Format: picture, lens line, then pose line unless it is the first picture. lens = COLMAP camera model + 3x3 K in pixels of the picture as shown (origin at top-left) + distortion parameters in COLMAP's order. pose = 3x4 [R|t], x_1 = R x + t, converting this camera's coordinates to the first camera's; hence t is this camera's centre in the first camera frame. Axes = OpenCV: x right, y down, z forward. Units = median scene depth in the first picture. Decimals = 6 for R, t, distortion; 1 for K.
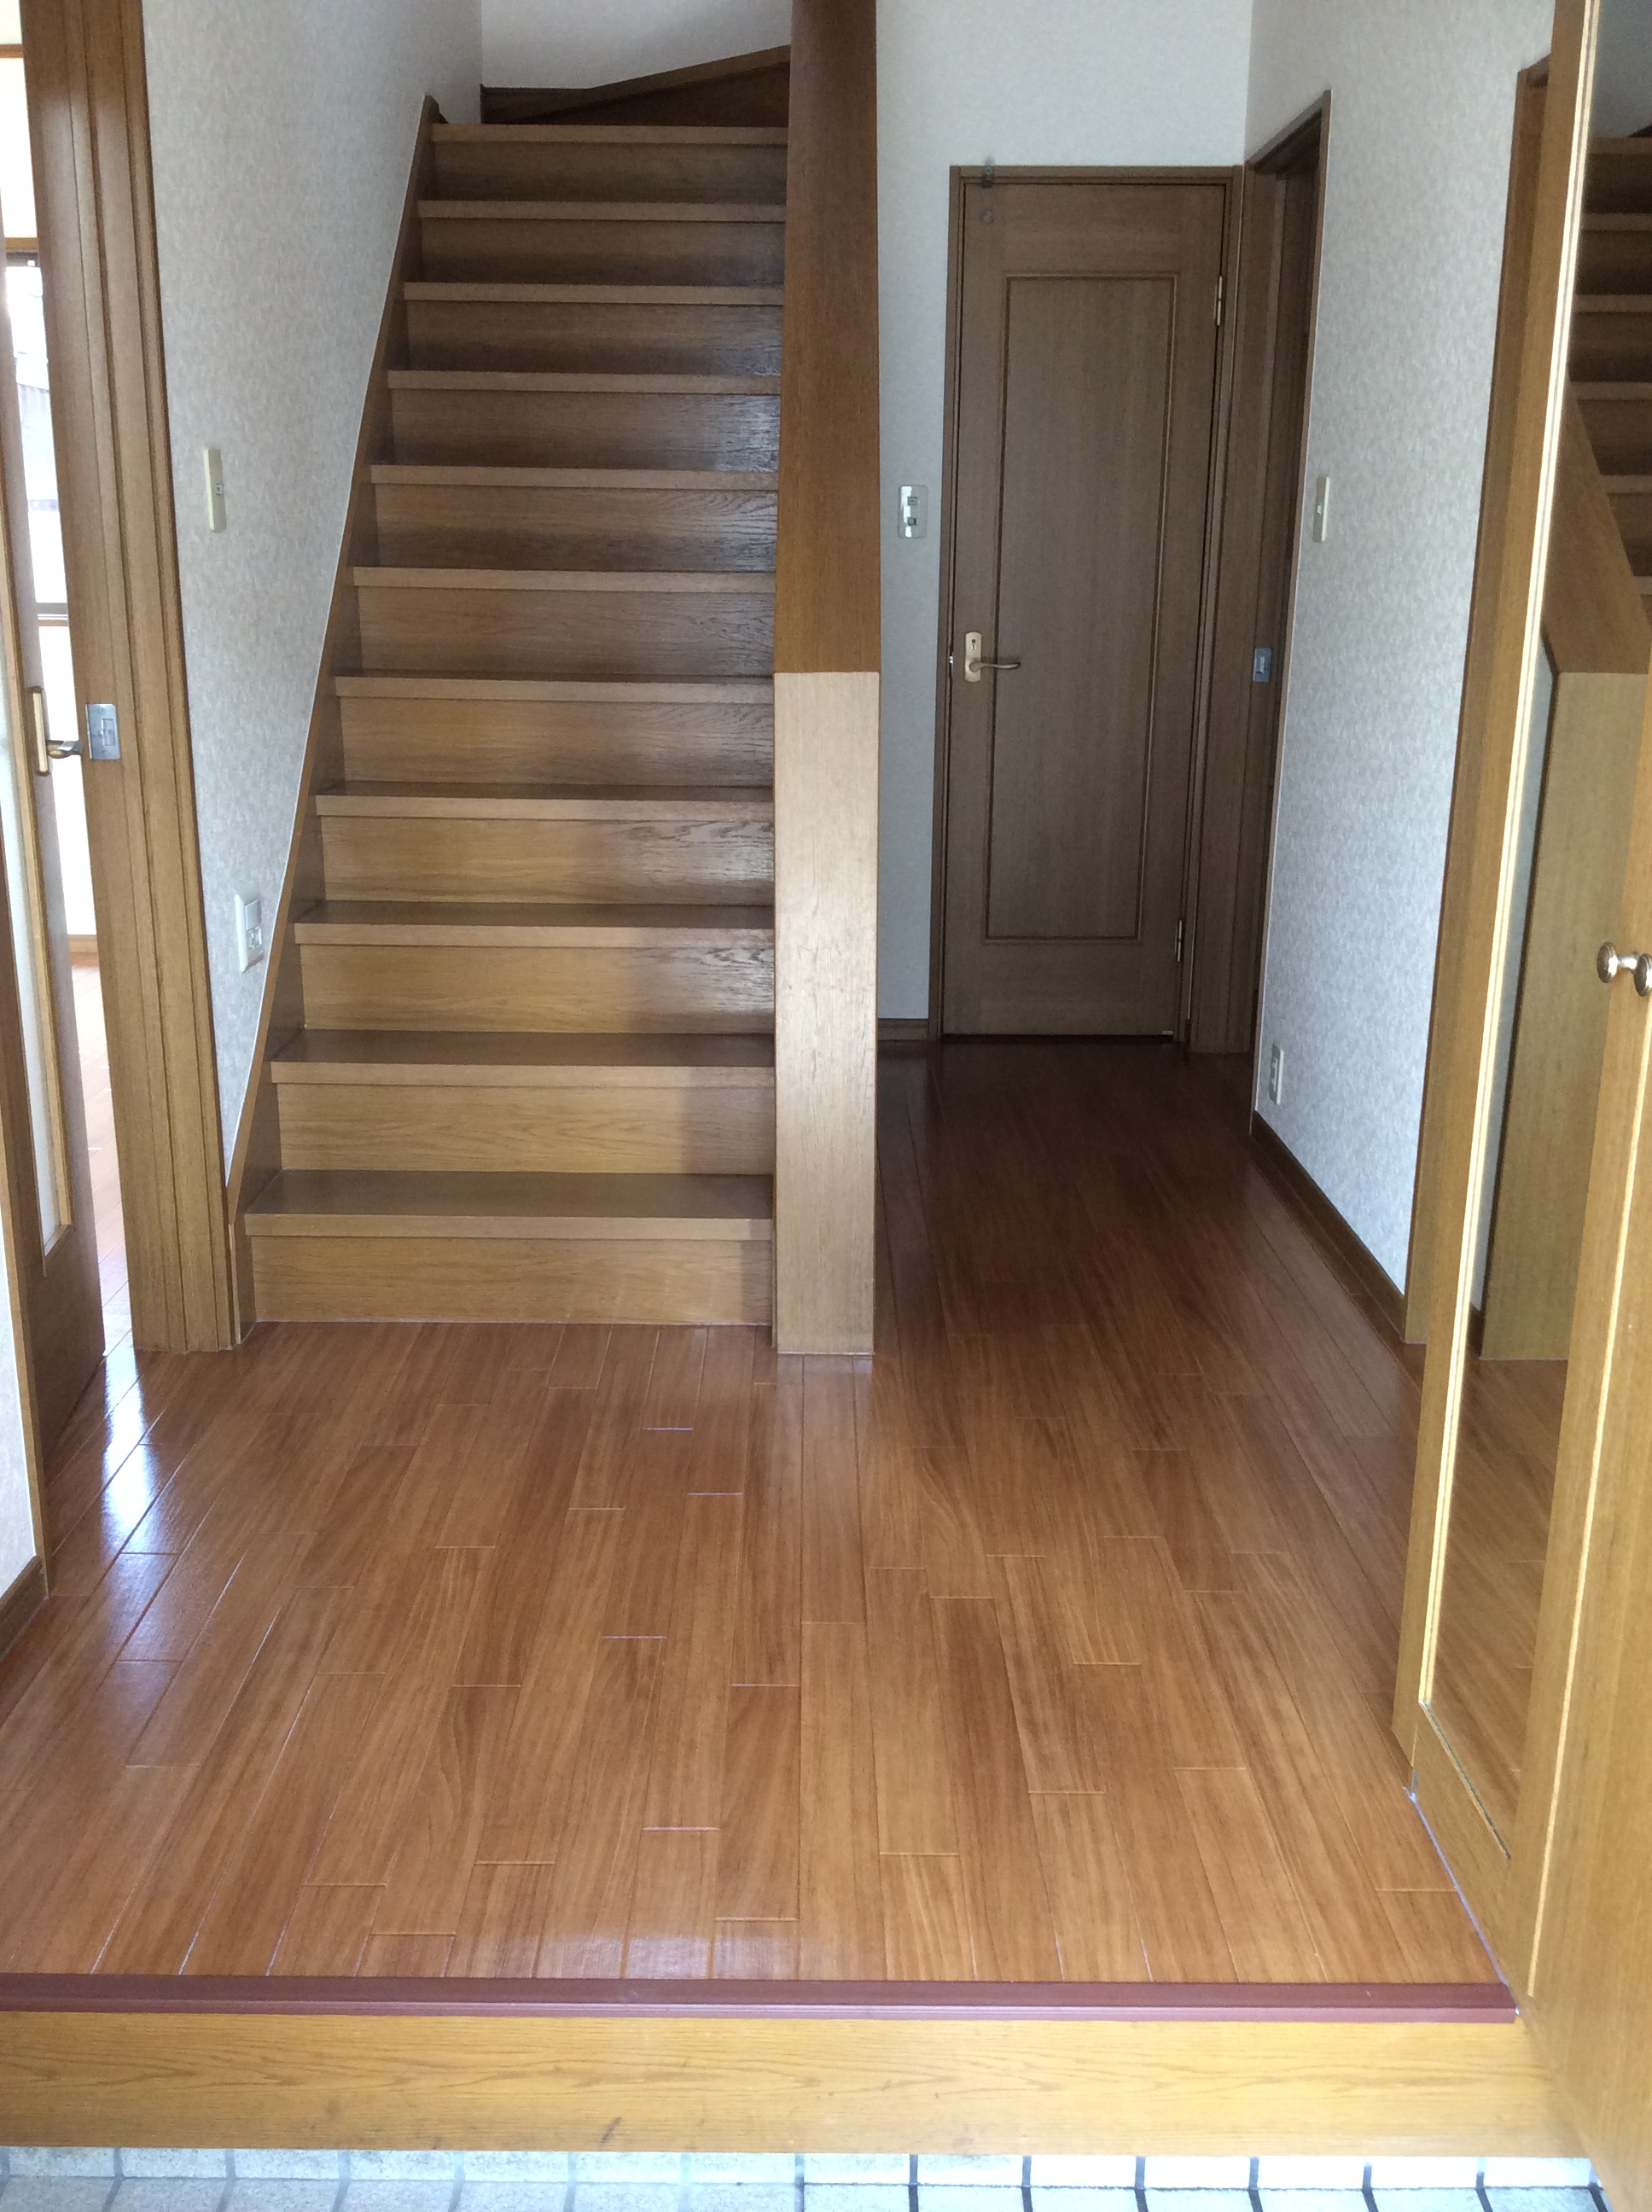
lens RADIAL K [[1997.4, 0, 820.4], [0, 1997.4, 1159.8], [0, 0, 1]] dist [0.098934, -0.177940]
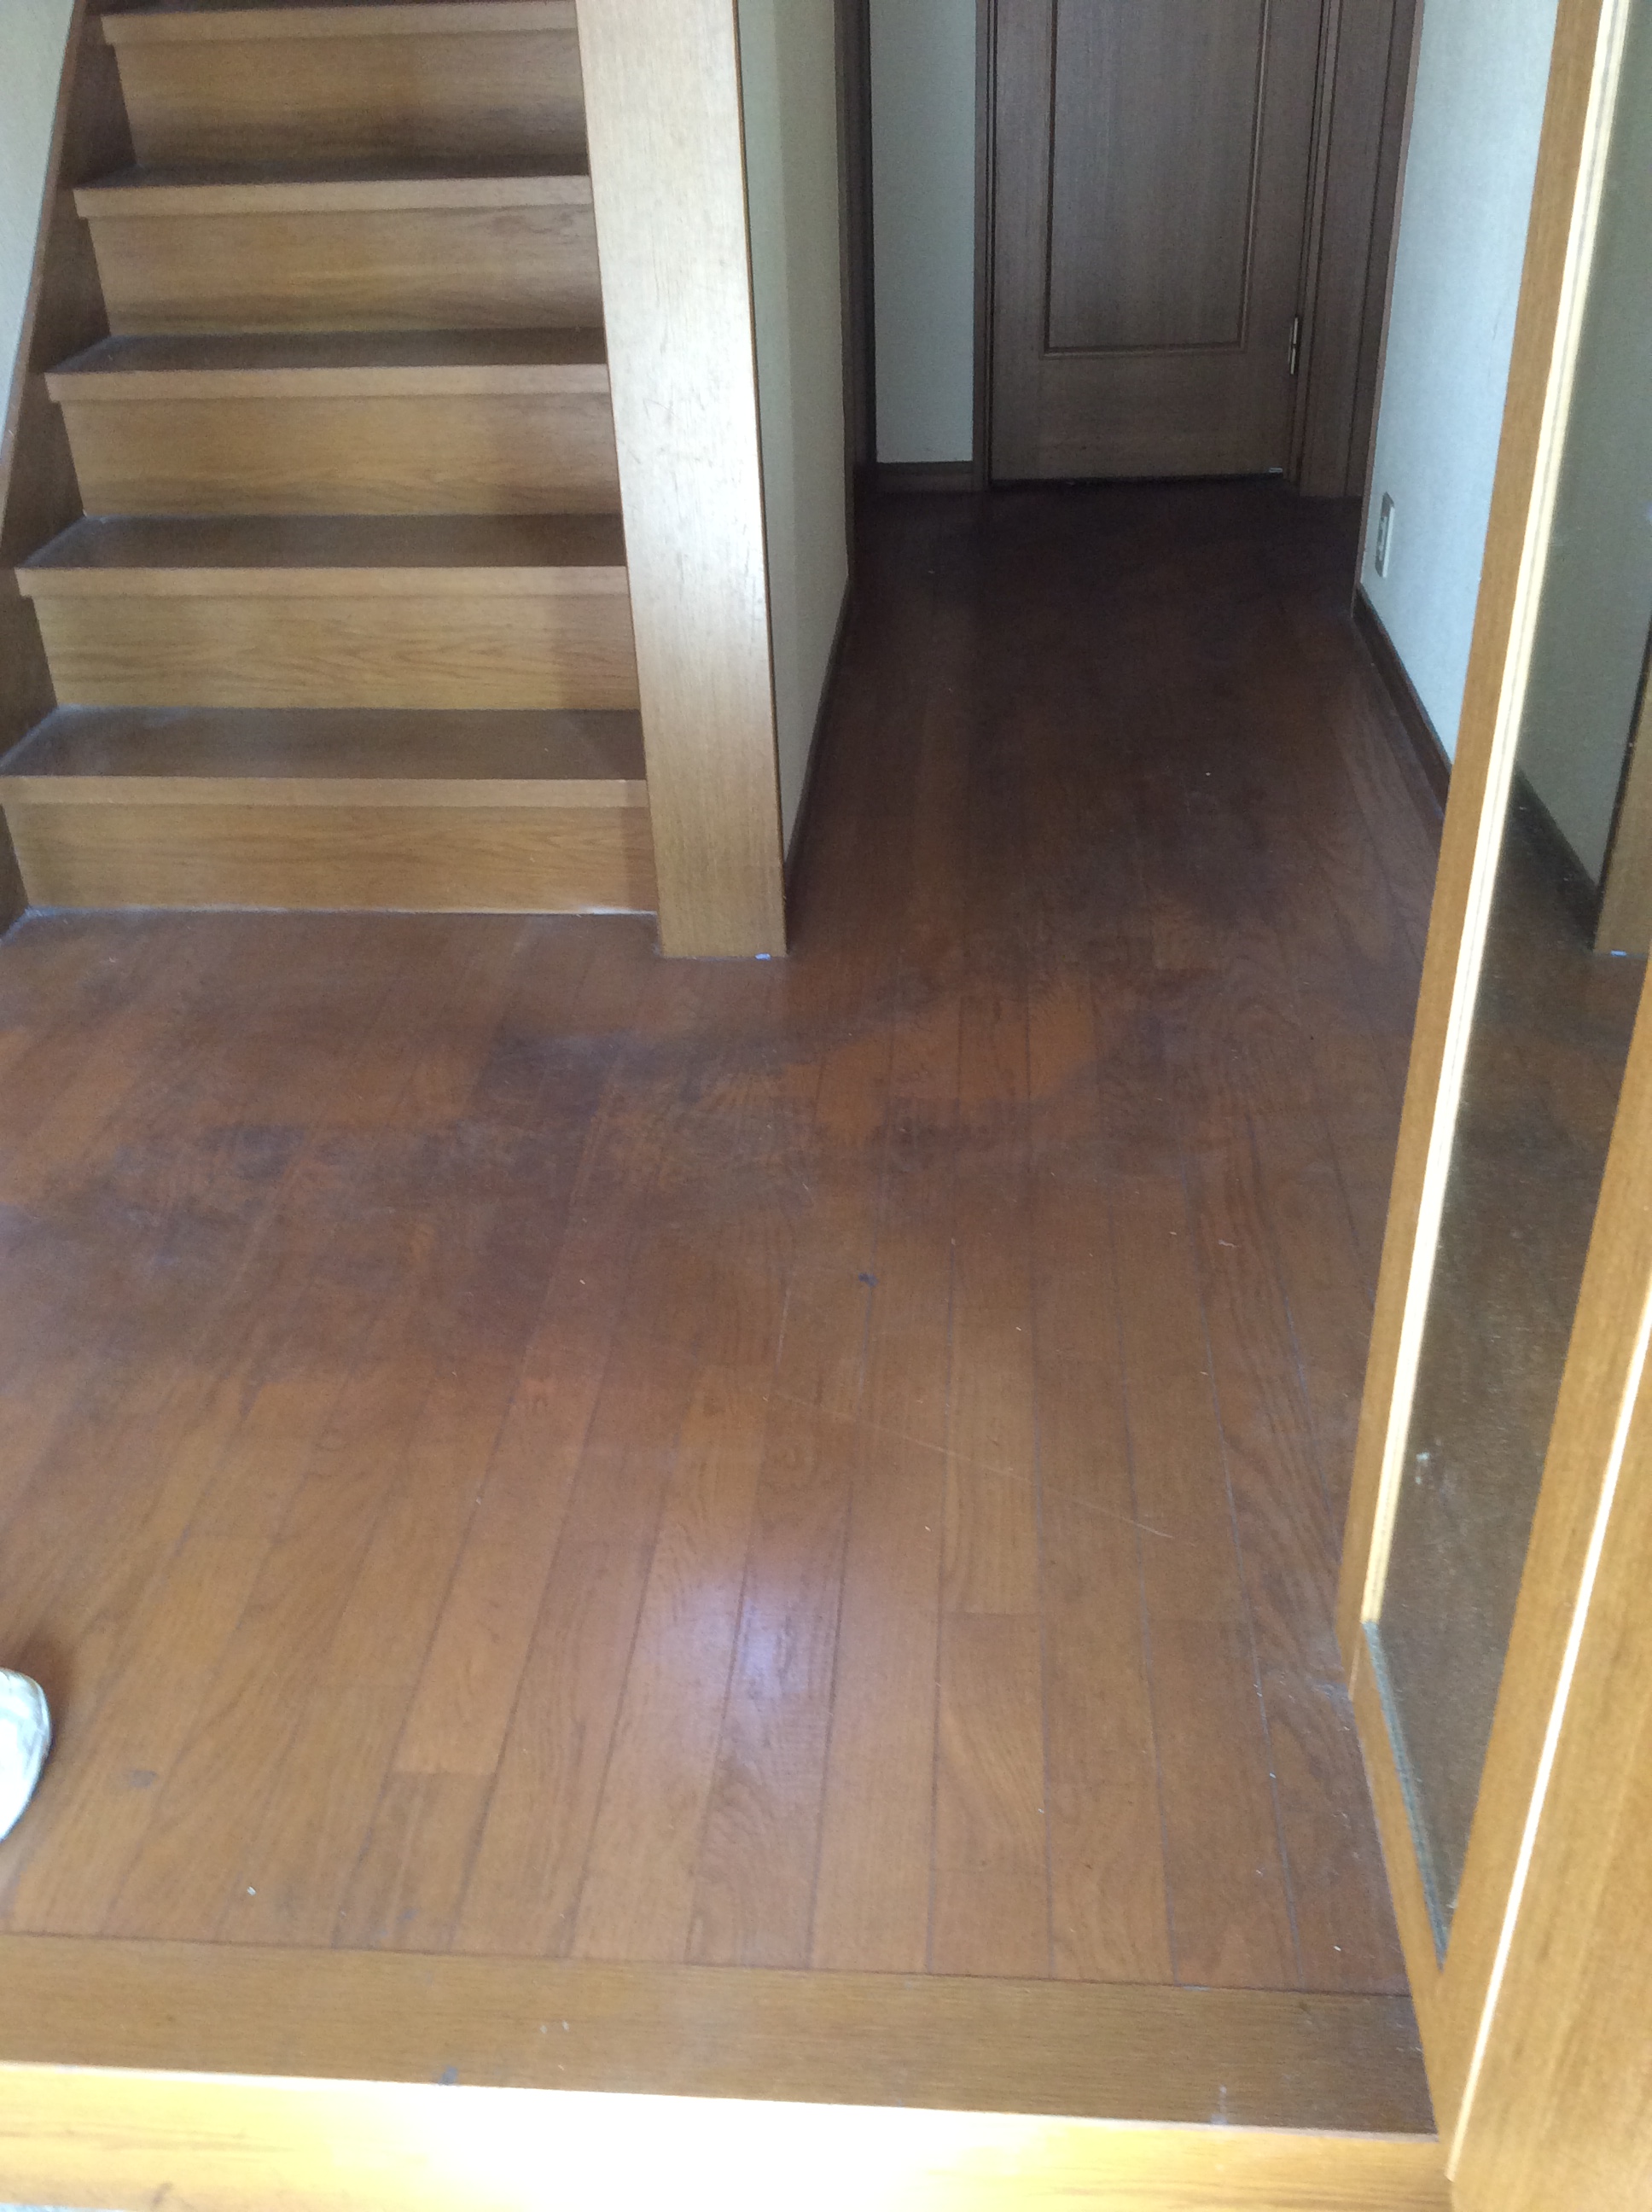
lens RADIAL K [[1997.4, 0, 820.4], [0, 1997.4, 1159.8], [0, 0, 1]] dist [0.098934, -0.177940]
pose [[0.996568, 0.006598, -0.082519, 0.097520], [0.016353, 0.961484, 0.274375, -0.037790], [0.081151, -0.274783, 0.958076, 0.217712]]
